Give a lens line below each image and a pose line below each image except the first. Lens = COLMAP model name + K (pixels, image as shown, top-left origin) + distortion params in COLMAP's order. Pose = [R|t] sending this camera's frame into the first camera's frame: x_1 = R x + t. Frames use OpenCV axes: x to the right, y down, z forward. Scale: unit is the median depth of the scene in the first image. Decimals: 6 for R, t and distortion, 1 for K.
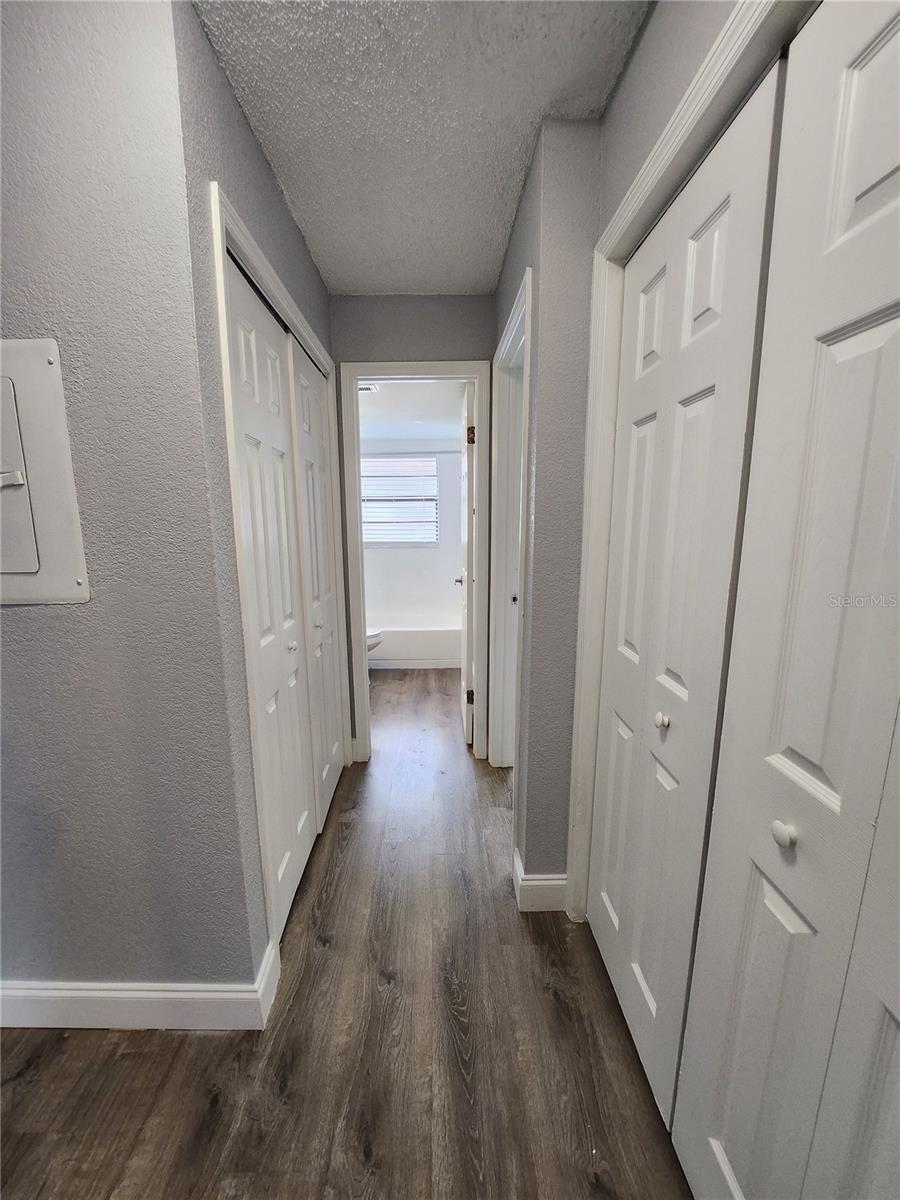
lens RADIAL K [[479.7, 0, 438.9], [0, 479.7, 600.8], [0, 0, 1]] dist [-0.018630, -0.000261]
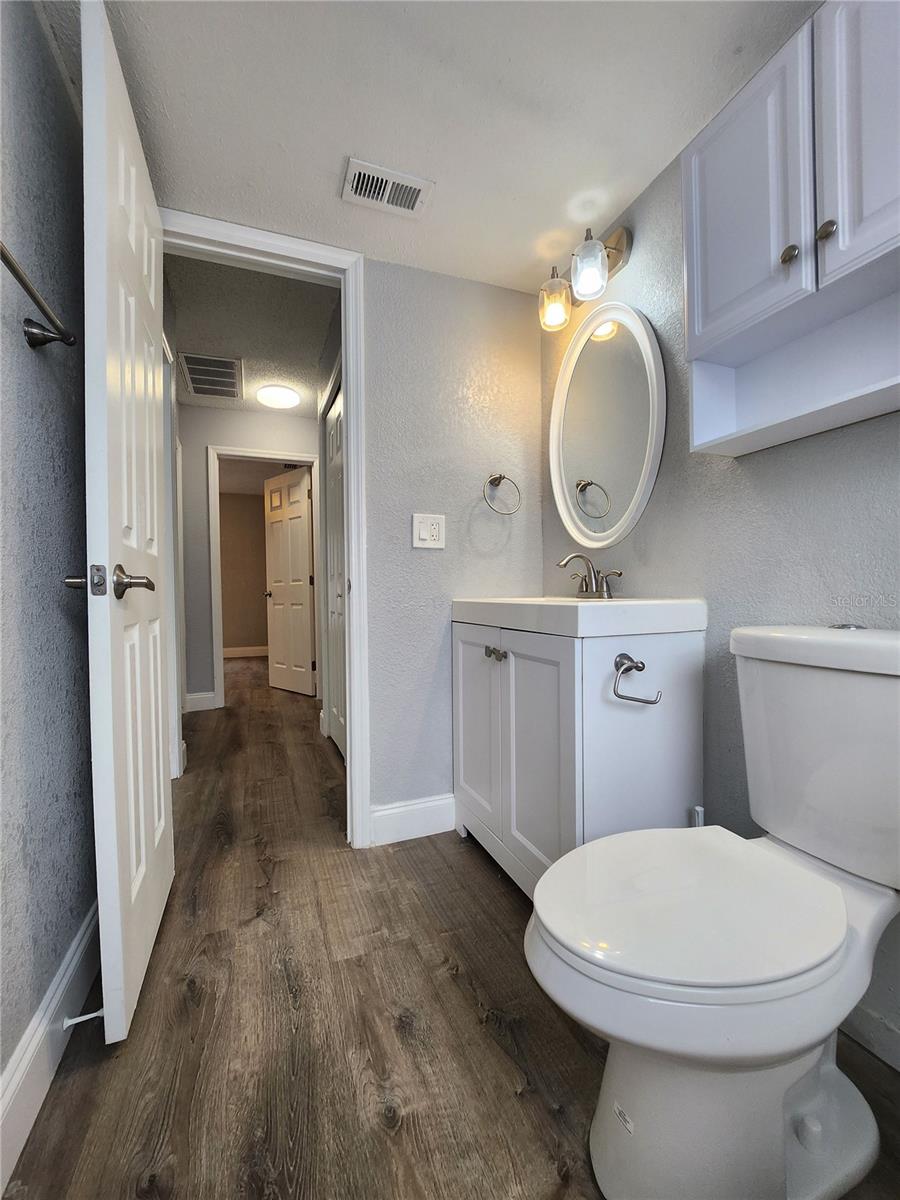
lens RADIAL K [[479.7, 0, 438.9], [0, 479.7, 600.8], [0, 0, 1]] dist [-0.018630, -0.000261]
pose [[-0.936560, 0.025936, -0.349545, -0.029005], [-0.039055, 0.983327, 0.177604, -0.071319], [0.348324, 0.179988, -0.919932, 1.060243]]
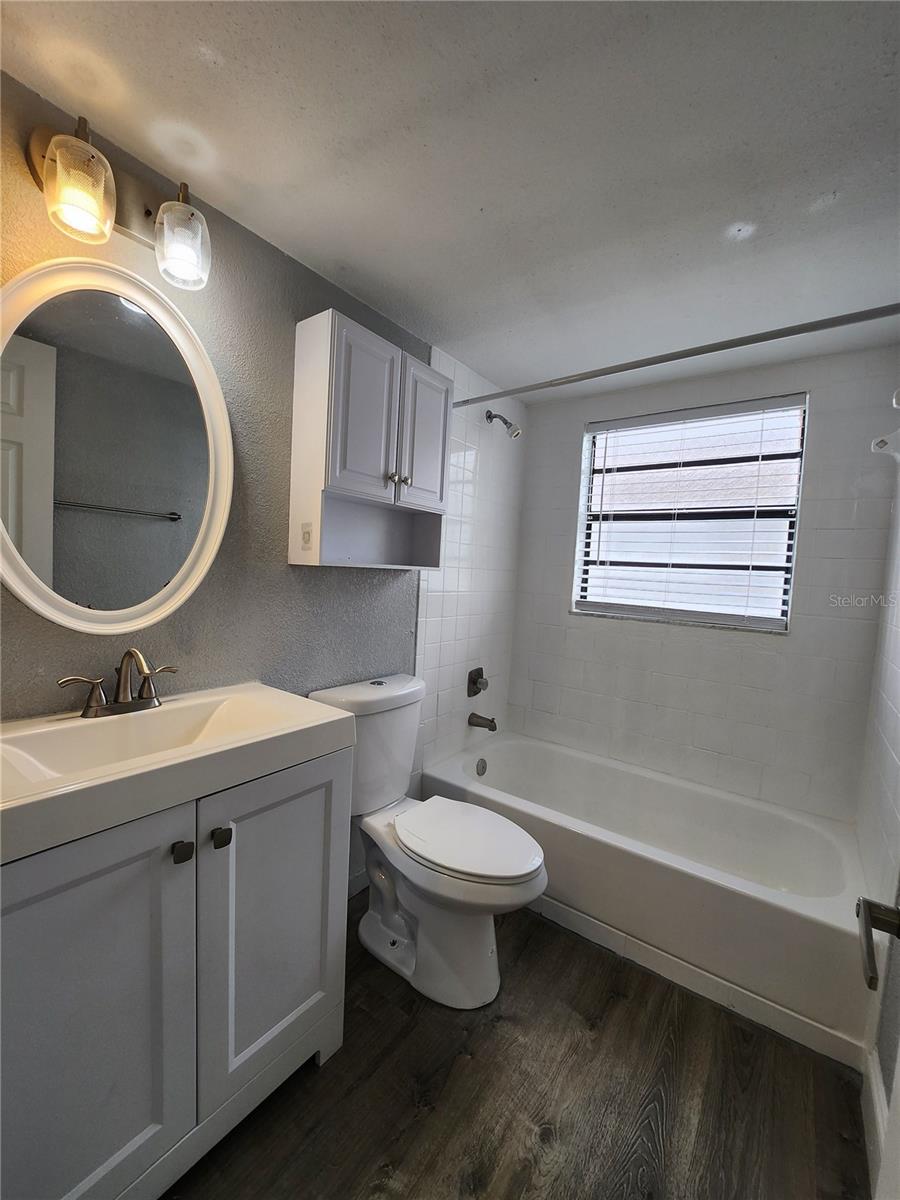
lens RADIAL K [[479.7, 0, 438.9], [0, 479.7, 600.8], [0, 0, 1]] dist [-0.018630, -0.000261]
pose [[0.792899, 0.089755, -0.602706, 0.006611], [-0.165394, 0.983661, -0.071099, -0.077571], [0.586477, 0.156058, 0.794789, 0.634129]]
